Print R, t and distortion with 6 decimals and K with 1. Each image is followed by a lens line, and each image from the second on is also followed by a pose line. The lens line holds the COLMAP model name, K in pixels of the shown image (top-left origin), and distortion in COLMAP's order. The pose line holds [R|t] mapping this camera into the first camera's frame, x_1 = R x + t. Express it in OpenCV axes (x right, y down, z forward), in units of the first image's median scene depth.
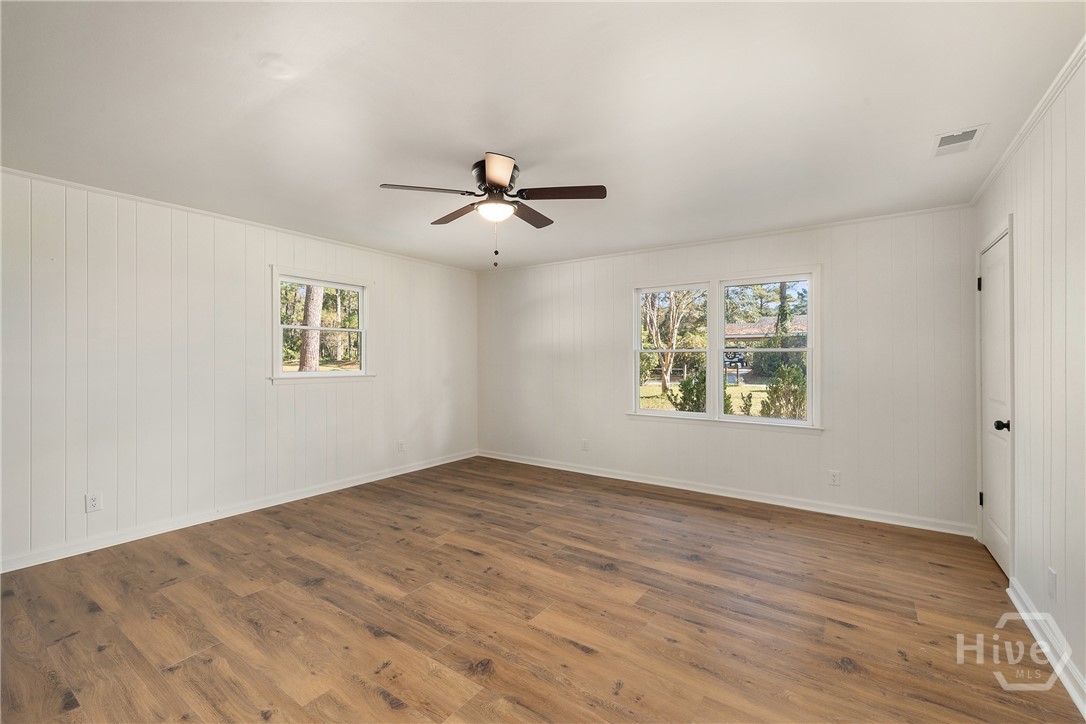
lens RADIAL K [[468.1, 0, 547.1], [0, 468.1, 359.5], [0, 0, 1]] dist [-0.001029, -0.000139]
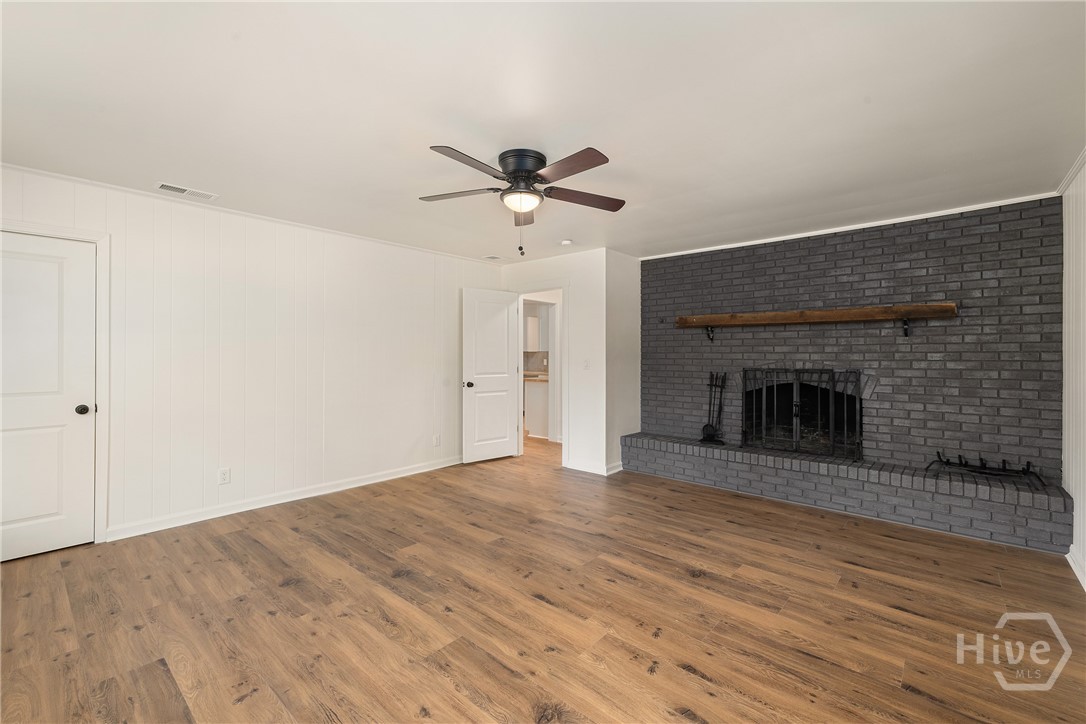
lens RADIAL K [[468.1, 0, 542.4], [0, 468.1, 357.9], [0, 0, 1]] dist [-0.001029, -0.000139]
pose [[-0.992129, -0.006843, 0.125035, -0.279162], [-0.006213, 0.999966, 0.005435, 0.002311], [-0.125067, 0.004615, -0.992138, 1.993195]]
